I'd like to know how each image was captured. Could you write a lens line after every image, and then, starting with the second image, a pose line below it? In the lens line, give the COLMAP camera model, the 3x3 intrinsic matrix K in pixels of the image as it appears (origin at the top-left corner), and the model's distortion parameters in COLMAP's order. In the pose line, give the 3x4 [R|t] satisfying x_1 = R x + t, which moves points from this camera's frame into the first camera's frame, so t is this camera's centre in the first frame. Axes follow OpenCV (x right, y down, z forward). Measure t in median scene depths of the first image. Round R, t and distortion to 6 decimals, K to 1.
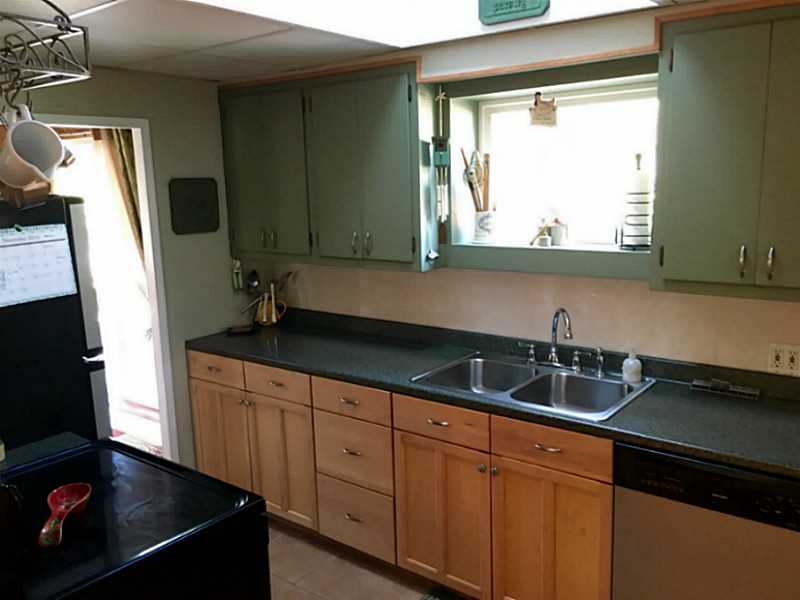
lens RADIAL K [[677.7, 0, 400.0], [0, 677.7, 300.0], [0, 0, 1]] dist [0.070801, -0.076046]
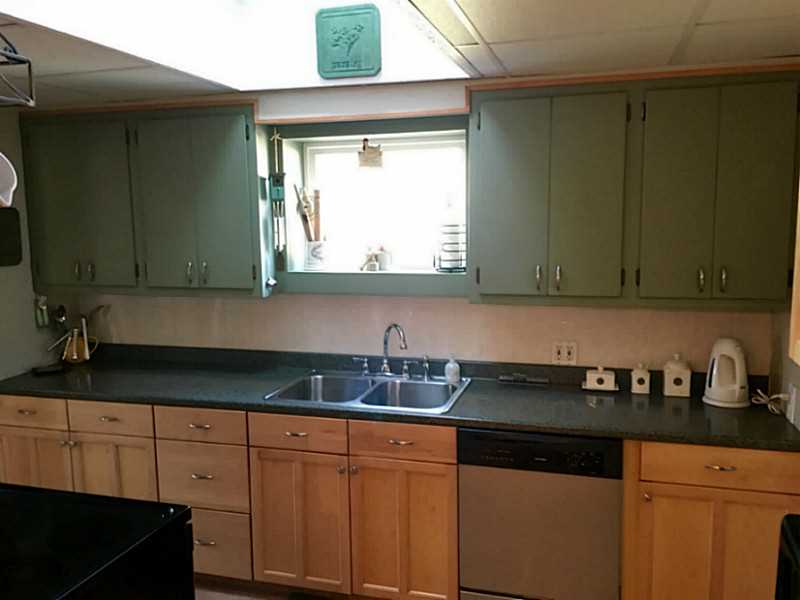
lens RADIAL K [[677.7, 0, 400.0], [0, 677.7, 300.0], [0, 0, 1]] dist [0.070801, -0.076046]
pose [[0.932111, -0.034915, 0.360487, -0.162265], [0.054237, 0.997575, -0.043618, 0.021895], [-0.358090, 0.060208, 0.931744, -0.077899]]
